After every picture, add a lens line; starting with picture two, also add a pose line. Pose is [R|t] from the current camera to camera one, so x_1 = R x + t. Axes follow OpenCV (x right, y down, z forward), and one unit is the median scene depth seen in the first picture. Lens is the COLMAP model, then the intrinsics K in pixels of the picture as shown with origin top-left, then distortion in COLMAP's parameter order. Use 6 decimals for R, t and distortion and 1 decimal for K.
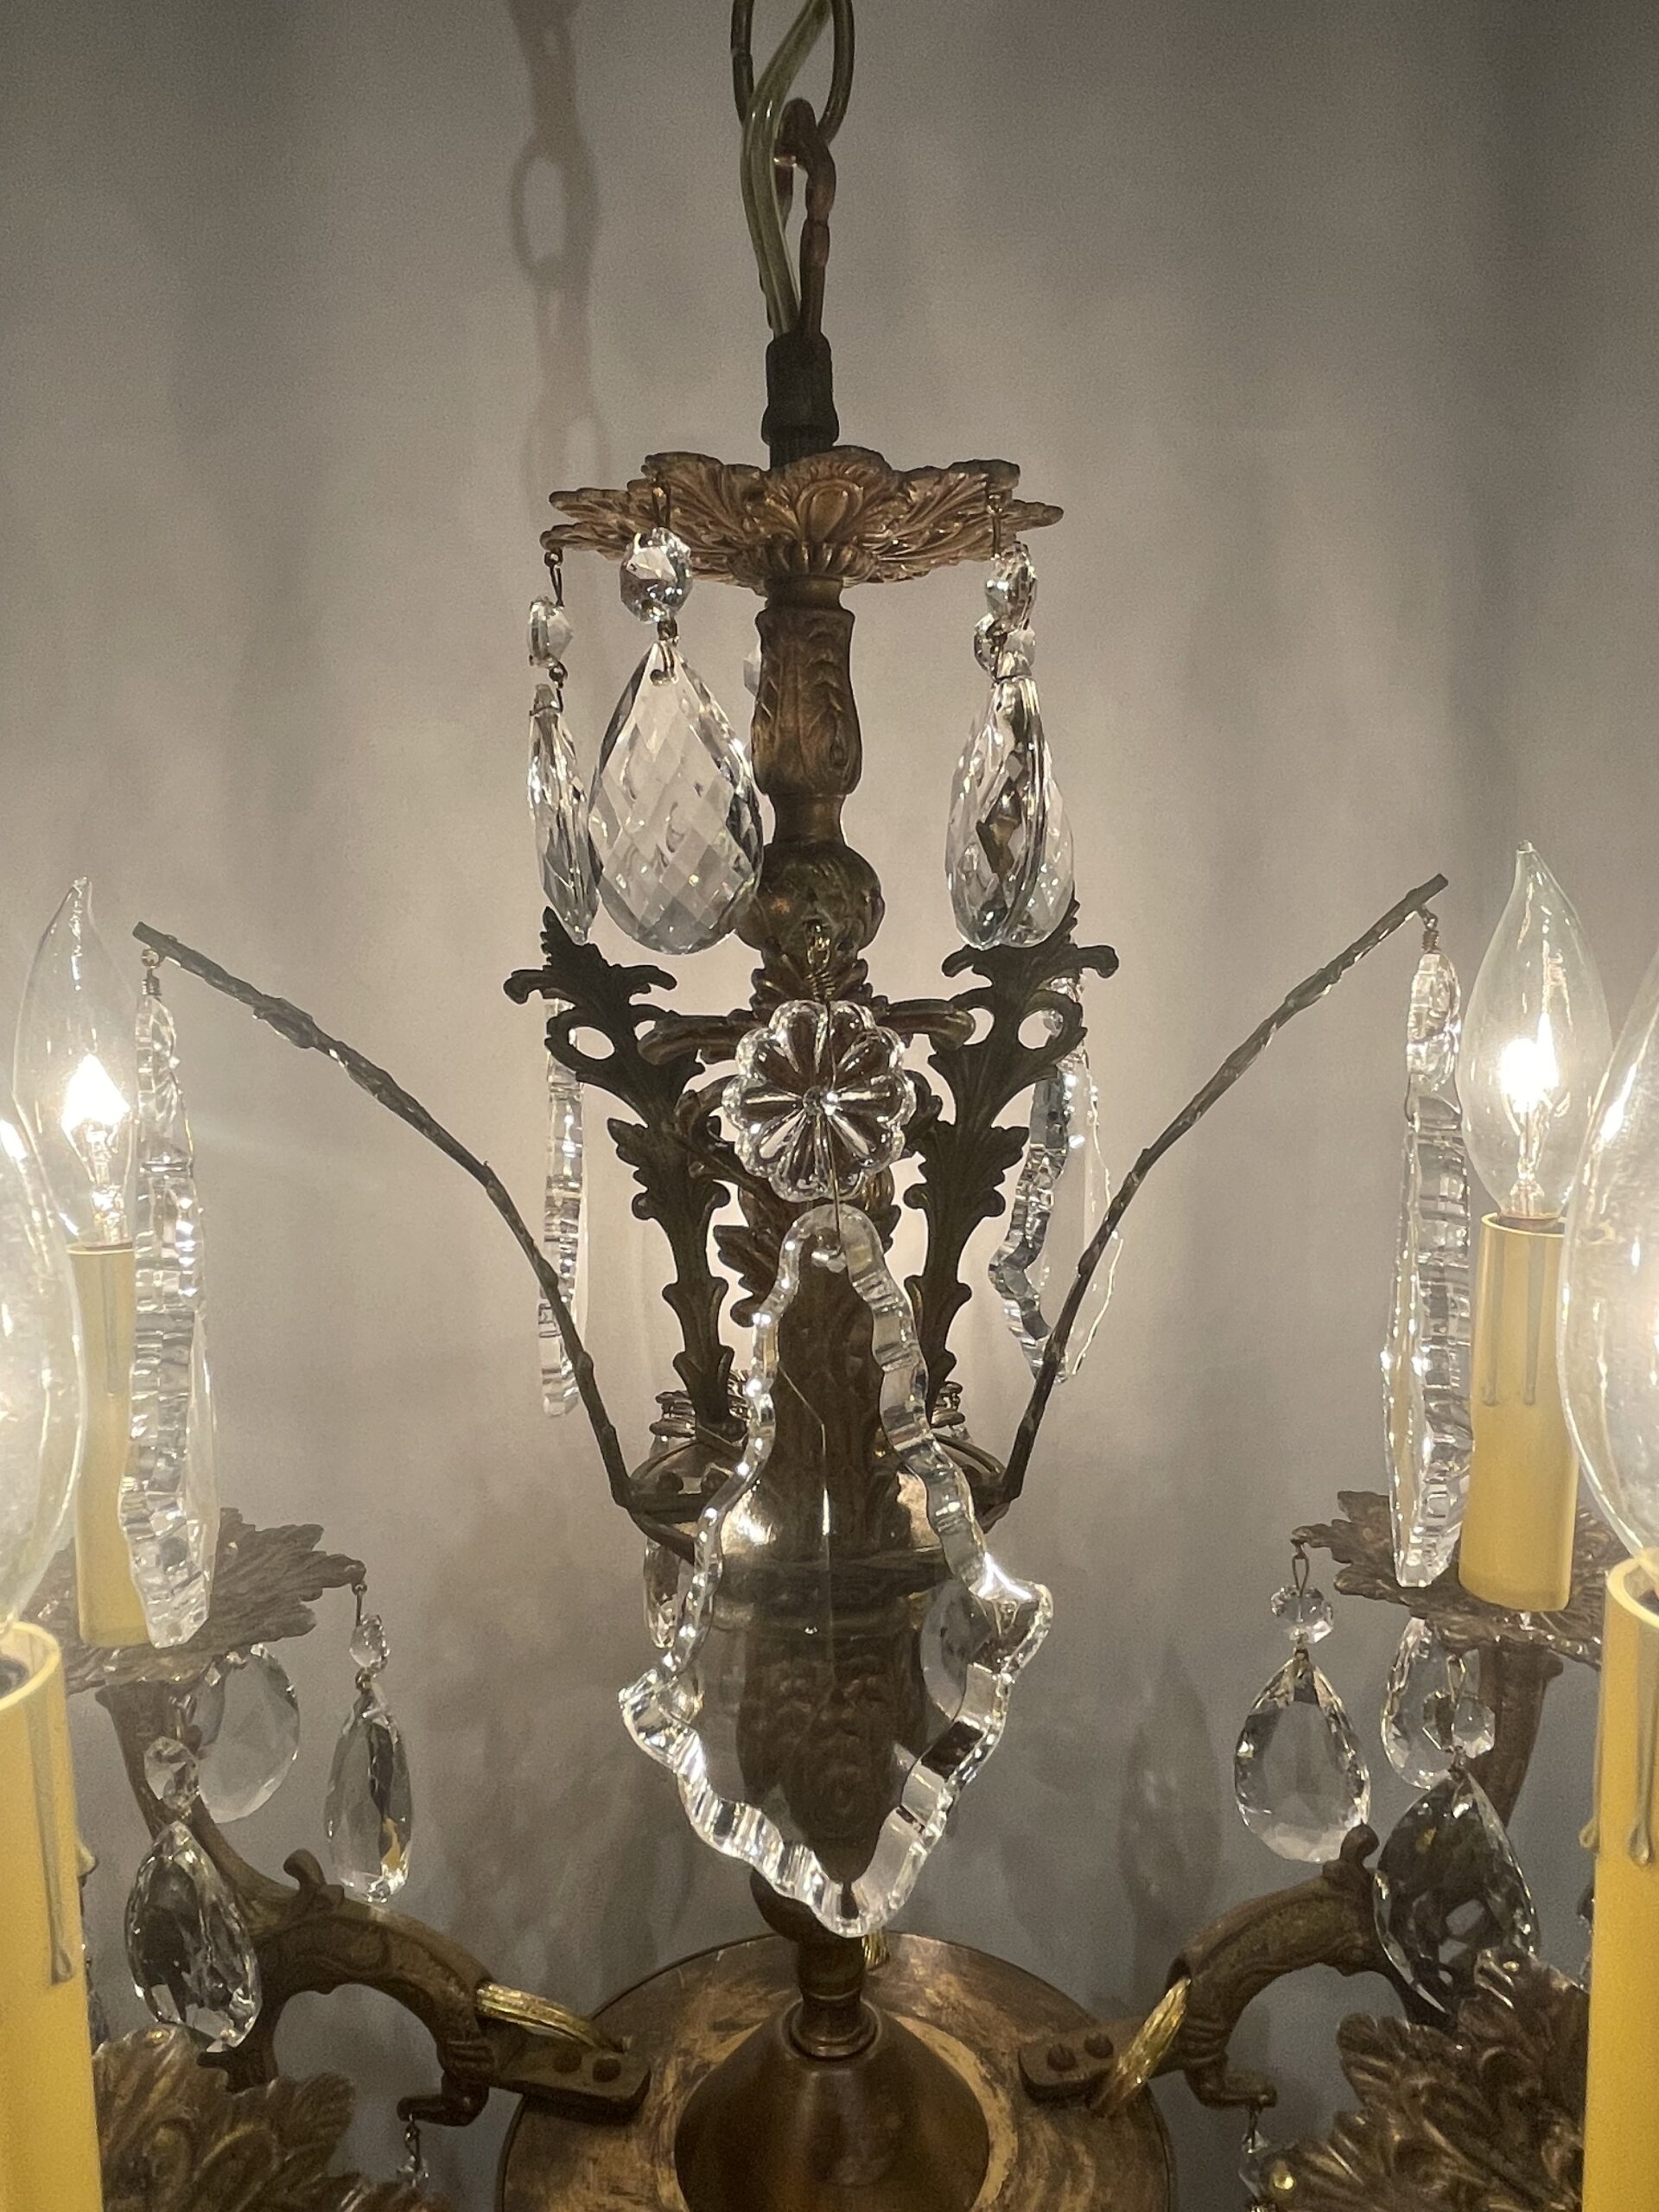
lens RADIAL K [[1618.1, 0, 827.1], [0, 1618.1, 1022.5], [0, 0, 1]] dist [-0.002577, -0.005372]
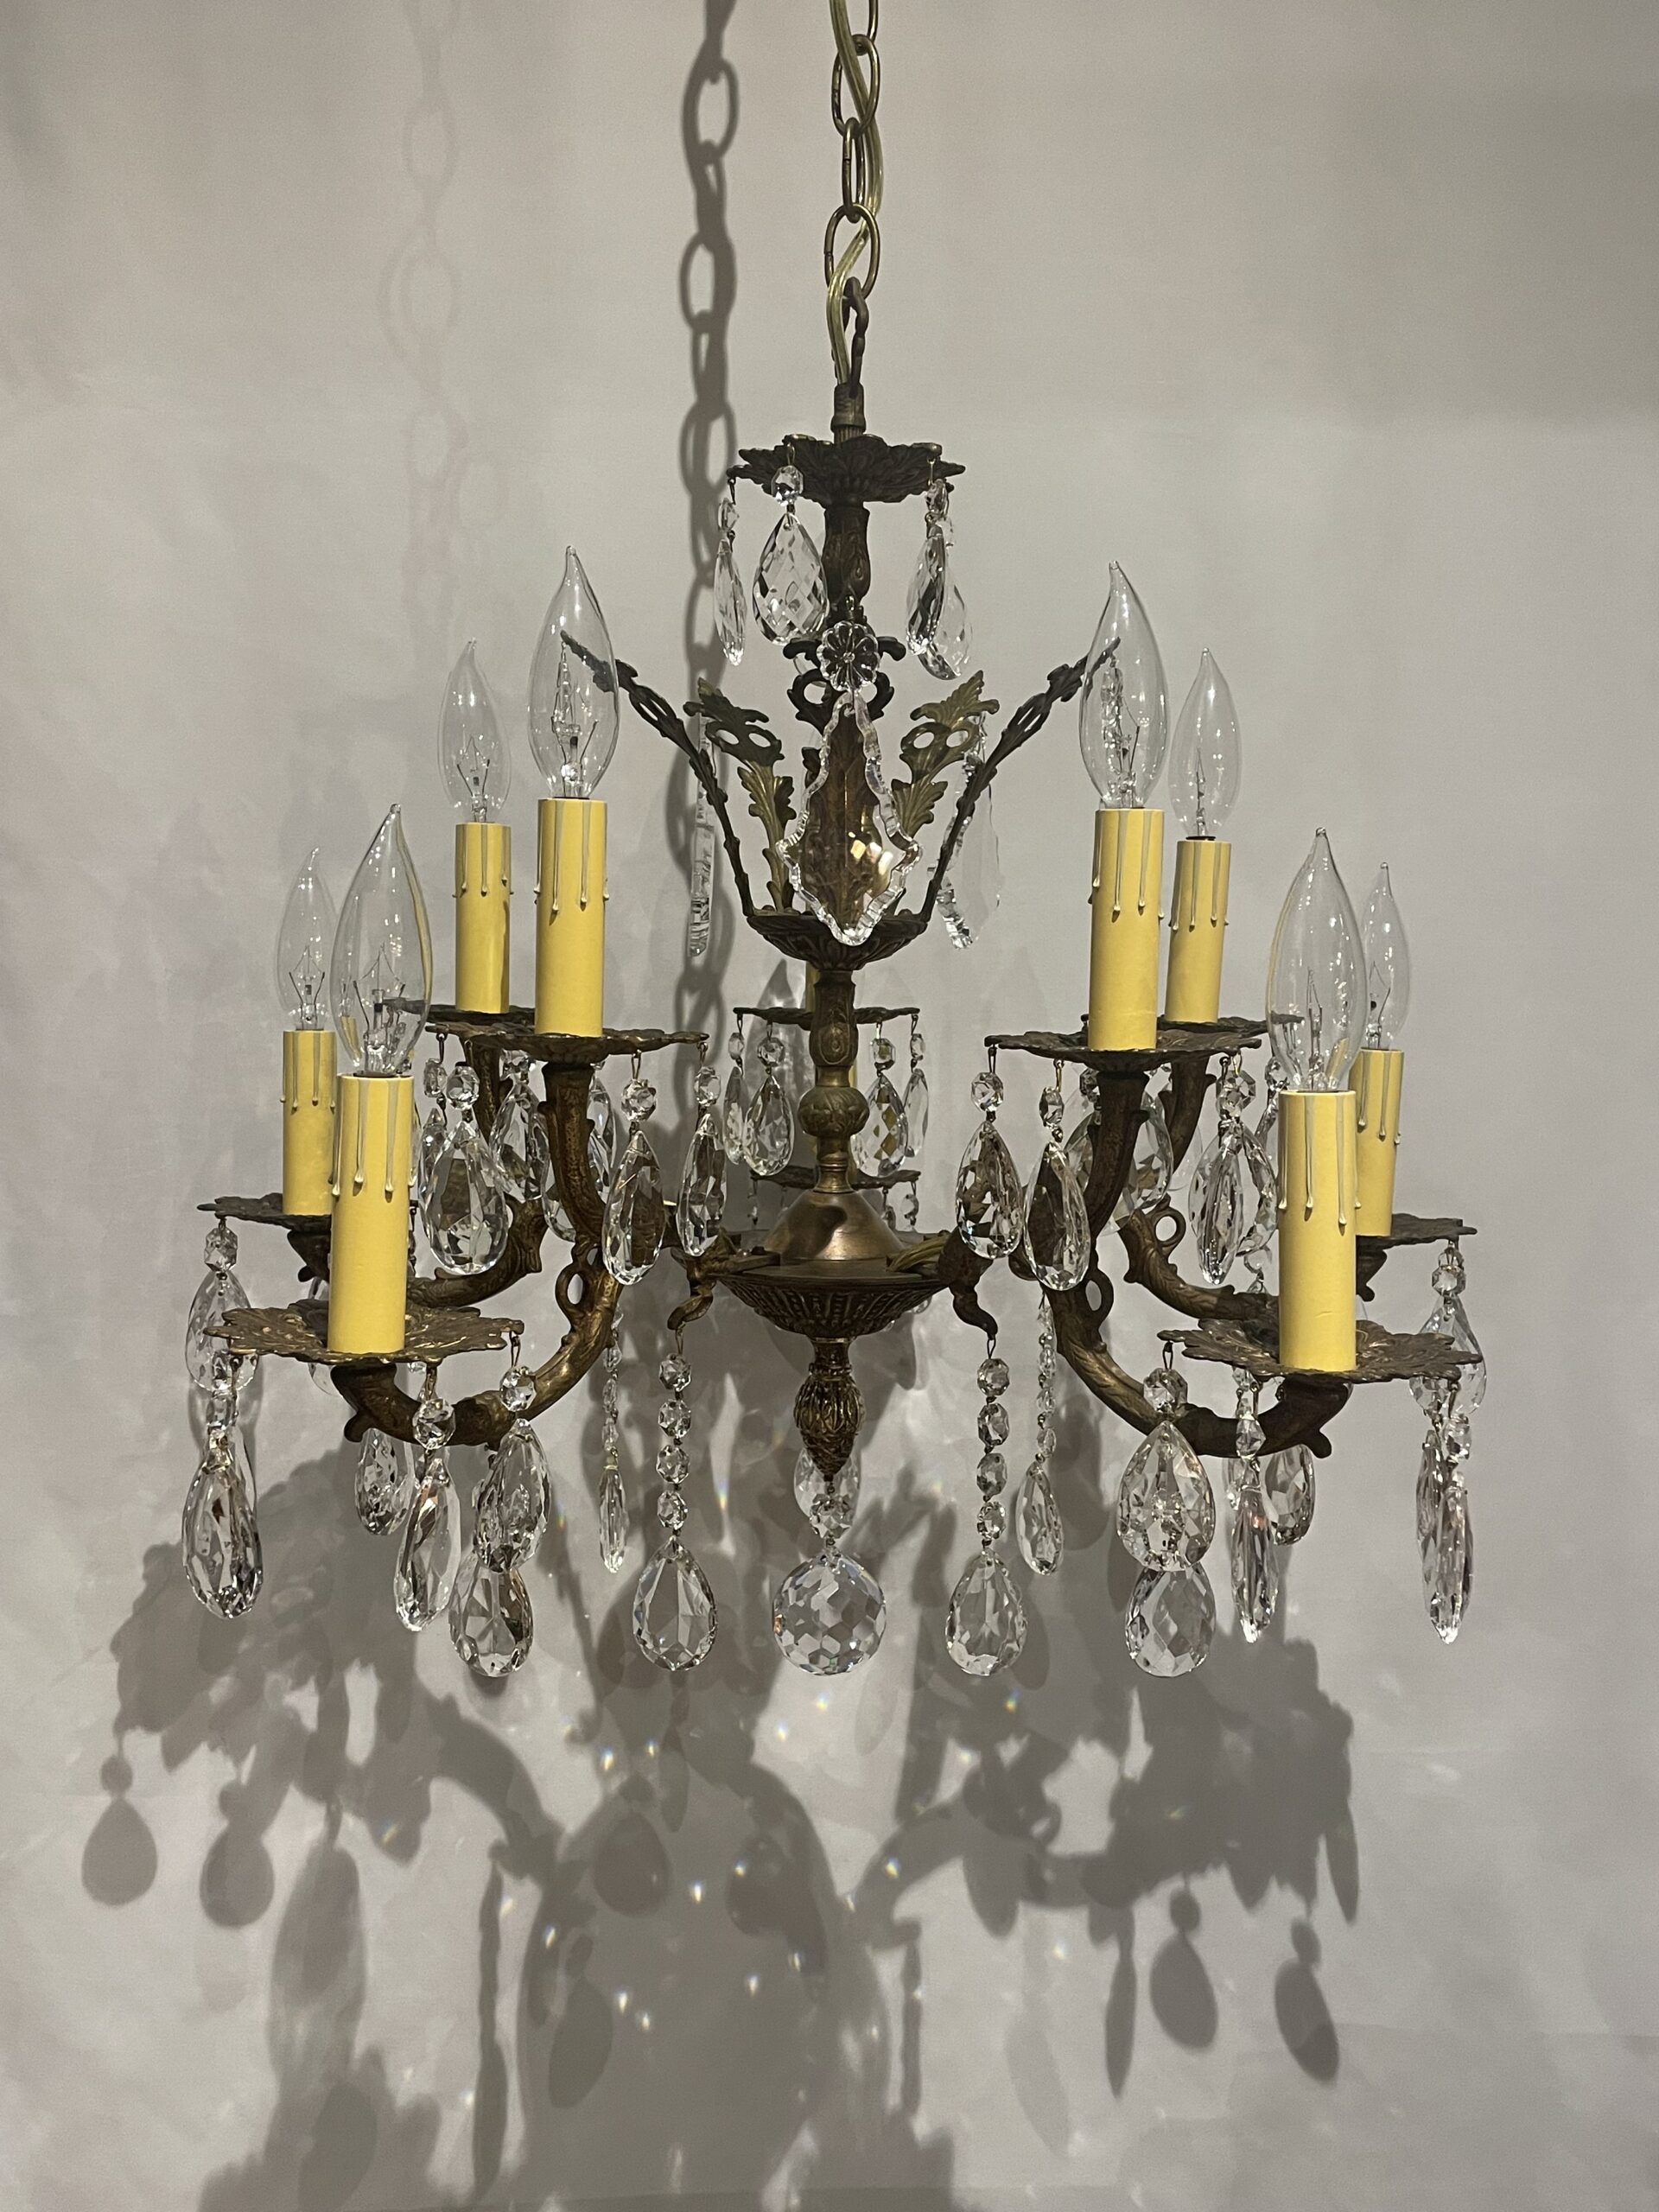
lens RADIAL K [[1961.9, 0, 918.5], [0, 1961.9, 995.5], [0, 0, 1]] dist [0.069375, 0.001957]
pose [[0.999341, 0.035026, 0.009475, 0.073680], [-0.034481, 0.998023, -0.052541, 0.458736], [-0.011297, 0.052179, 0.998574, -1.409356]]
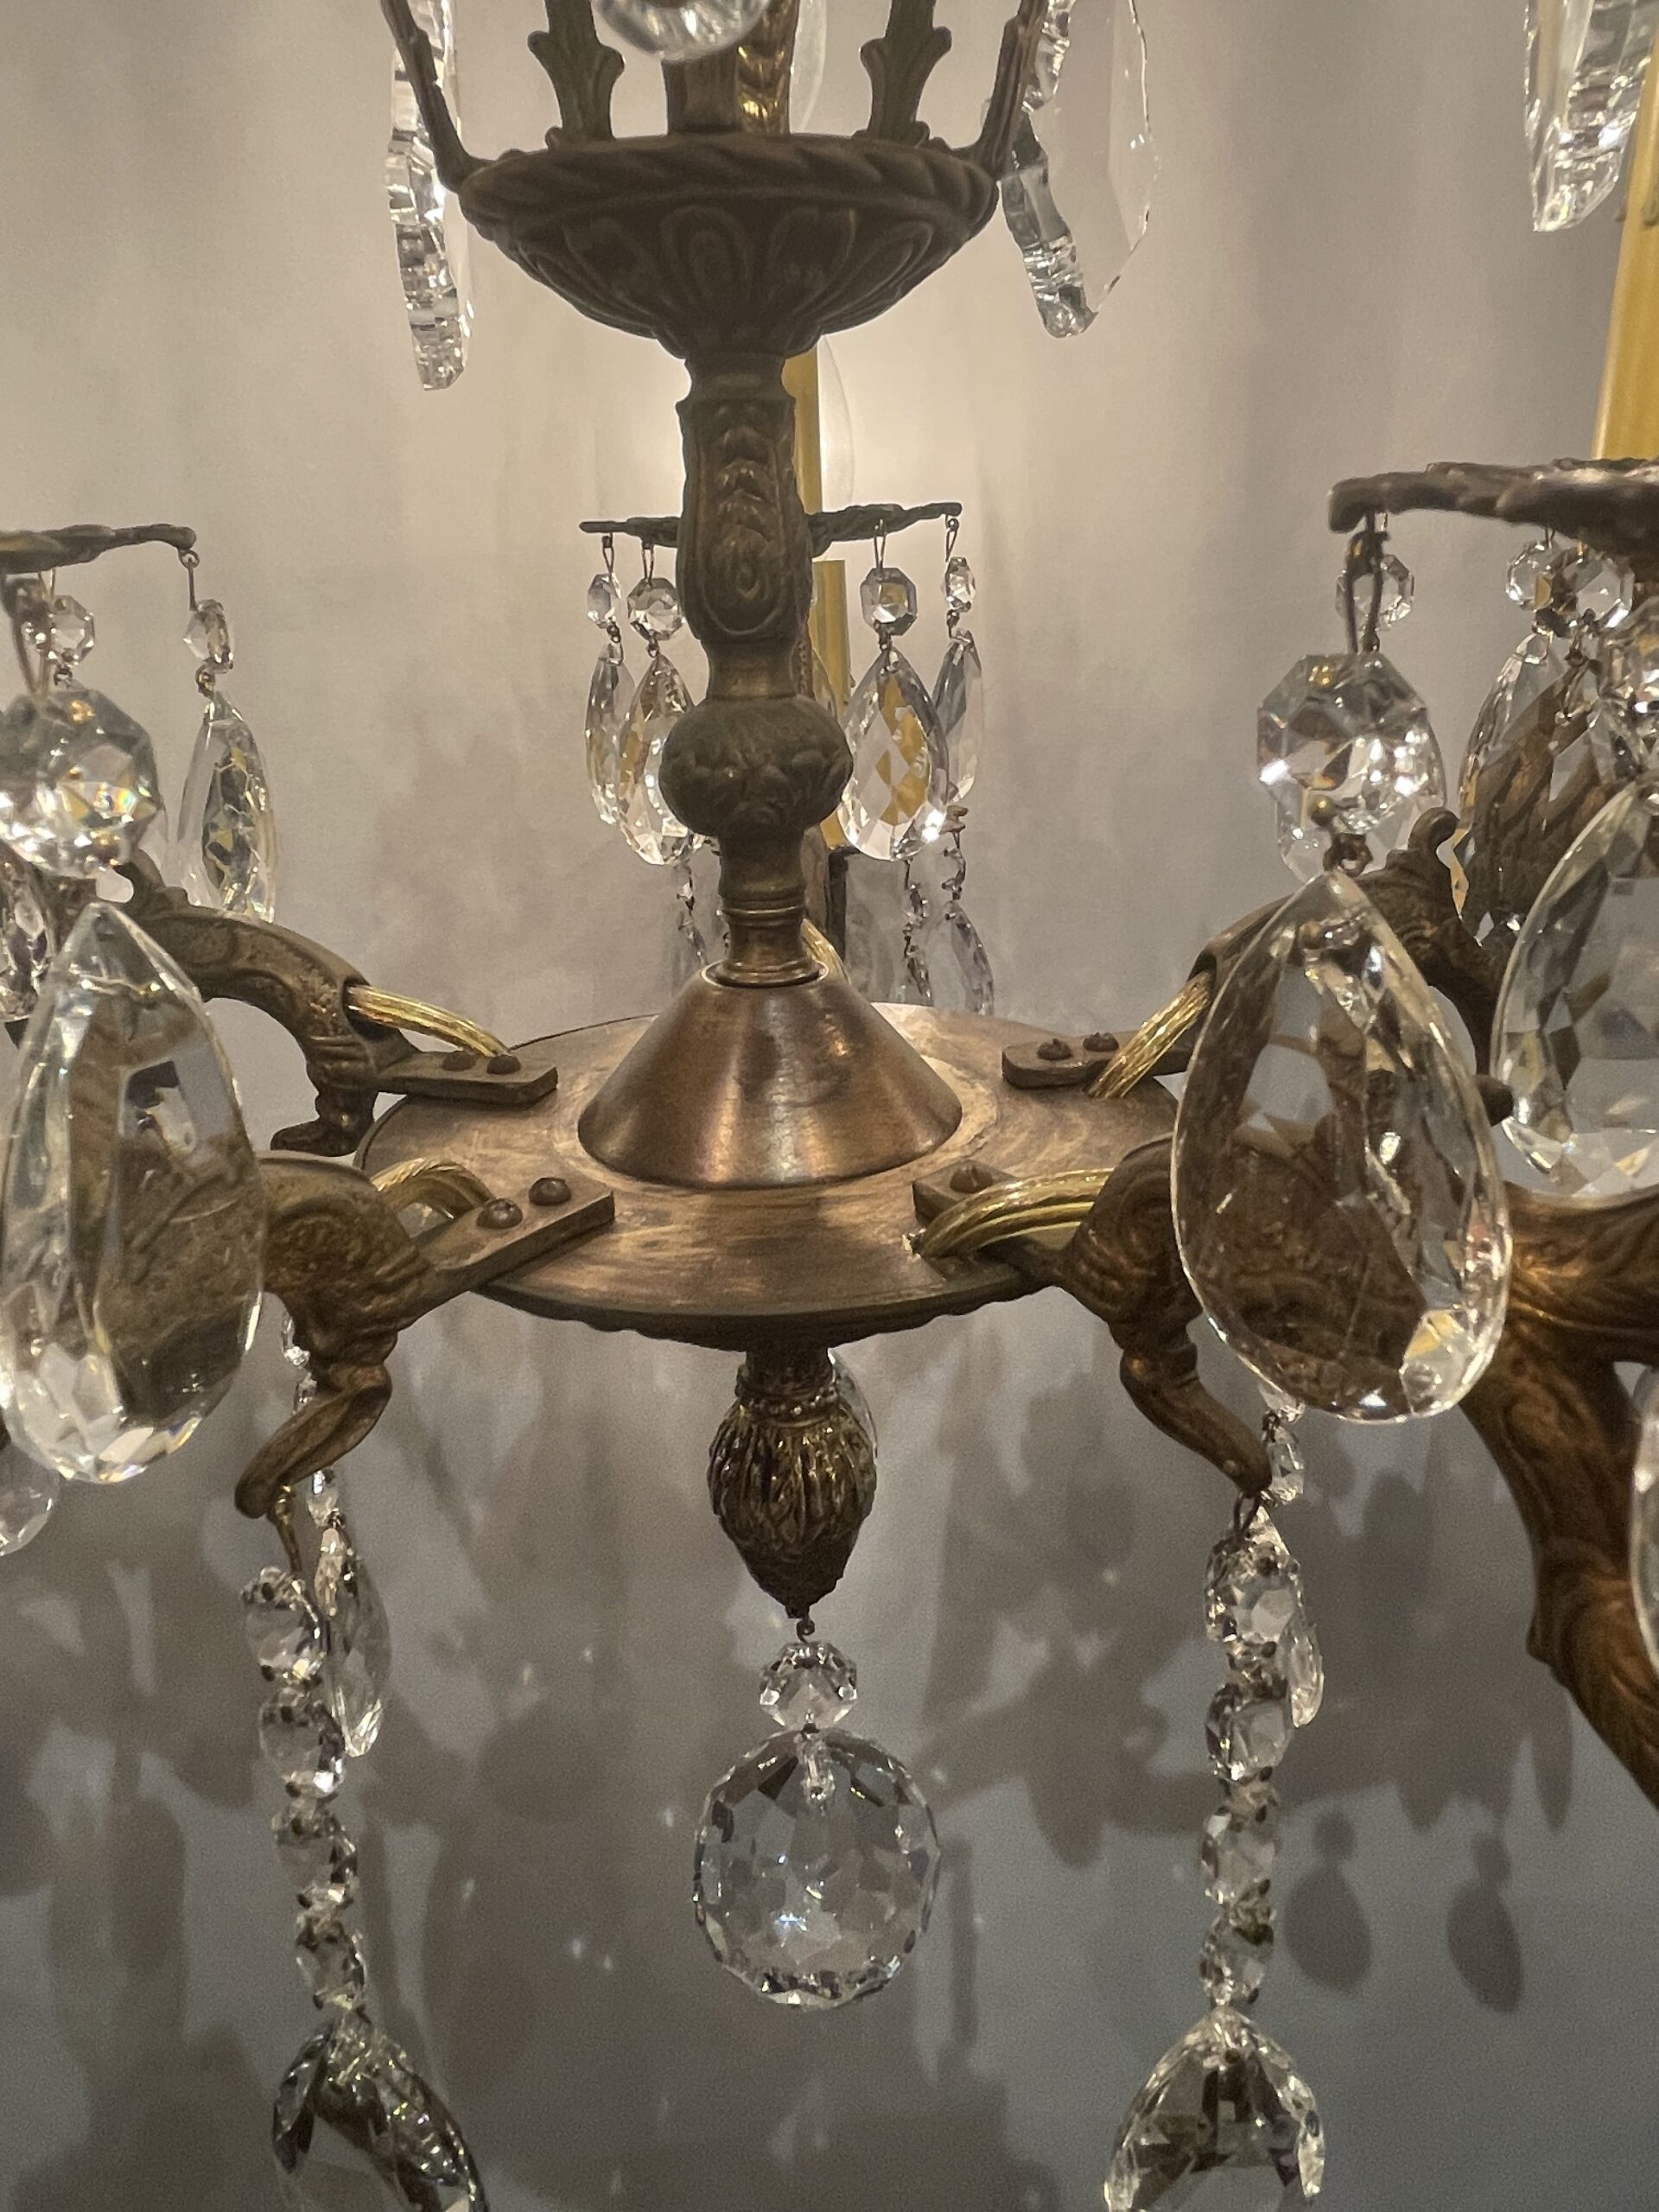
lens RADIAL K [[1601.8, 0, 823.4], [0, 1601.8, 1007.0], [0, 0, 1]] dist [0.006101, 0.000730]
pose [[0.999542, -0.006560, -0.029548, 0.050131], [0.012151, 0.981078, 0.193233, 0.445447], [0.027721, -0.193504, 0.980708, 0.196764]]
